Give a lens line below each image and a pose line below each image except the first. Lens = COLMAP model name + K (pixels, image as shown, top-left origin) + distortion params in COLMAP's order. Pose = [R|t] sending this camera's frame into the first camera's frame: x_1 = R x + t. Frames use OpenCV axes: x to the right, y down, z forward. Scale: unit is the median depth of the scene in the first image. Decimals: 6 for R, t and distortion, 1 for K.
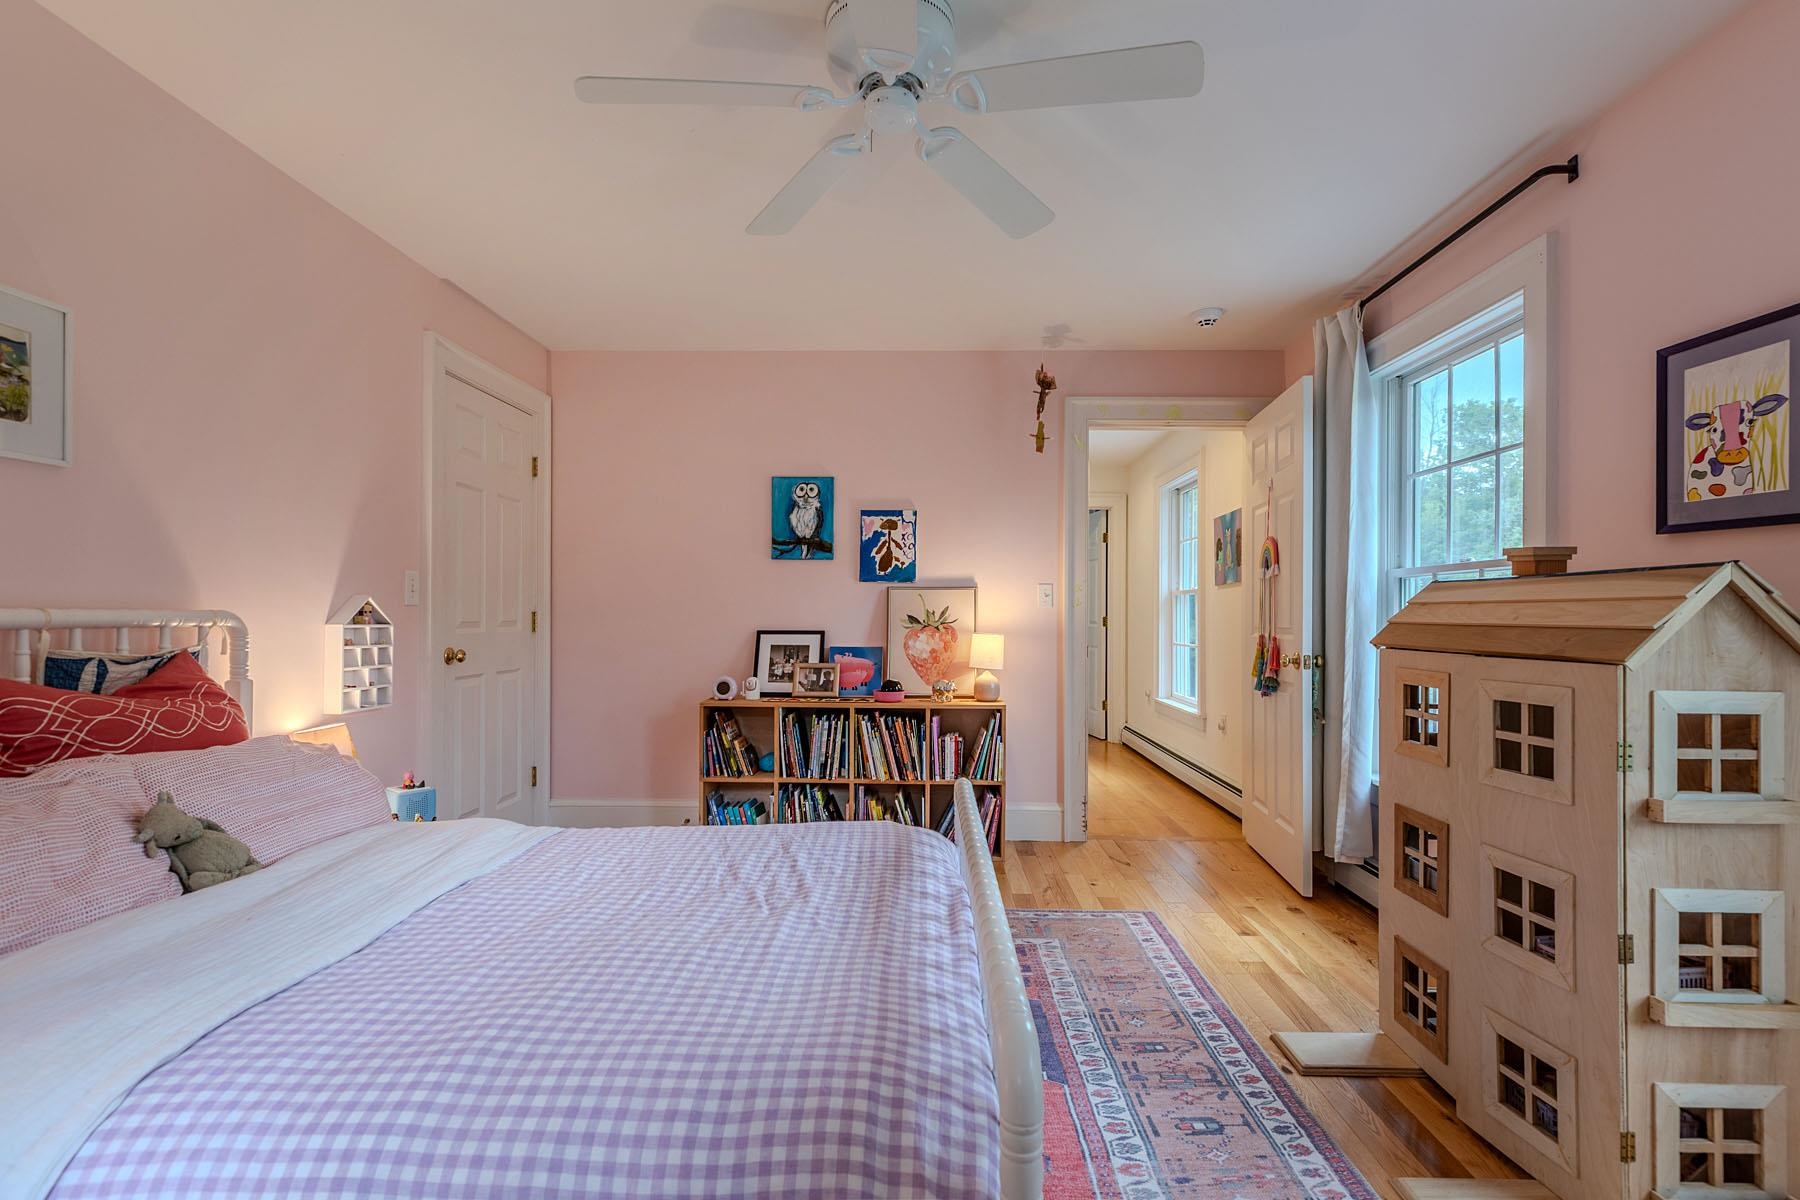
lens RADIAL K [[852.4, 0, 900.0], [0, 852.4, 600.0], [0, 0, 1]] dist [0.007376, 0.000416]
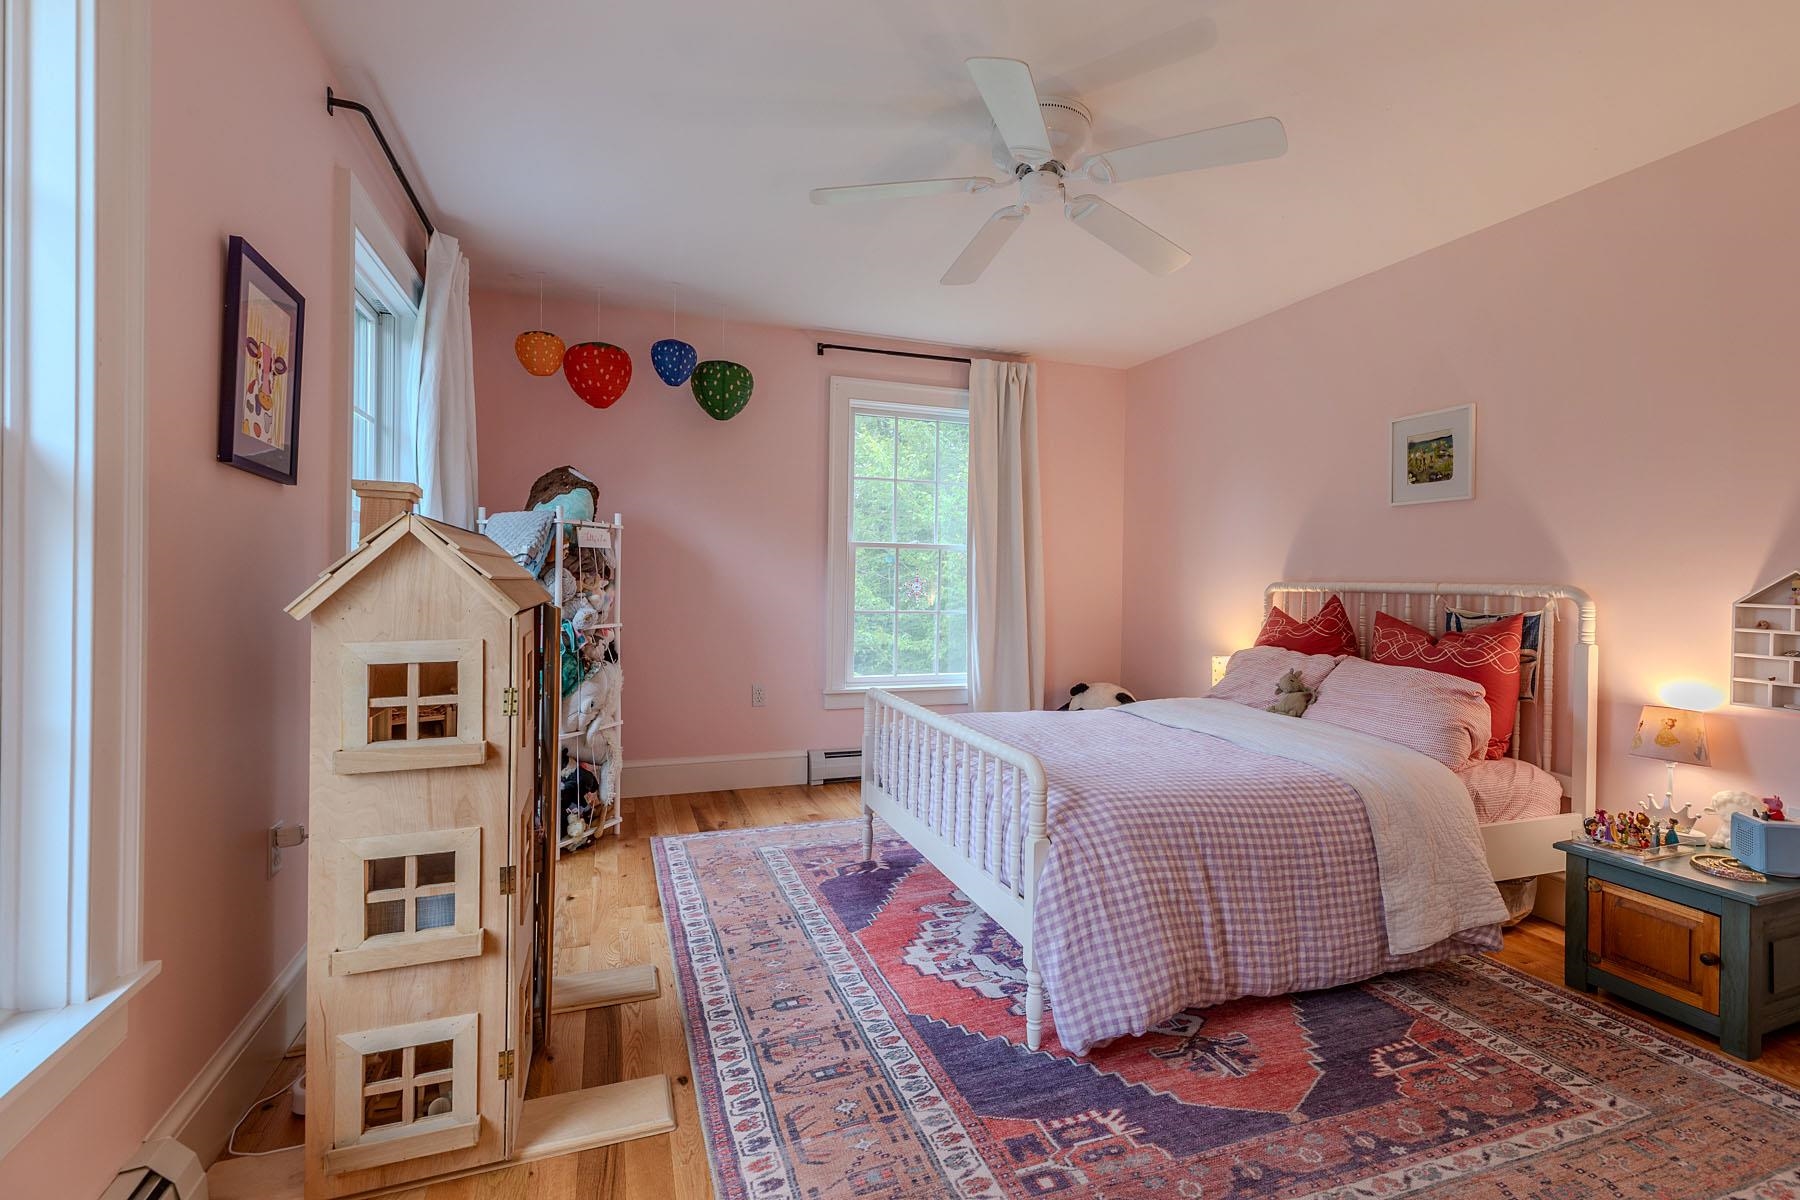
lens RADIAL K [[852.4, 0, 900.0], [0, 852.4, 600.0], [0, 0, 1]] dist [0.007376, 0.000416]
pose [[-0.938515, -0.011217, -0.345056, 0.552174], [-0.014429, 0.999873, 0.006741, 0.040165], [0.344937, 0.011305, -0.938558, 1.907347]]
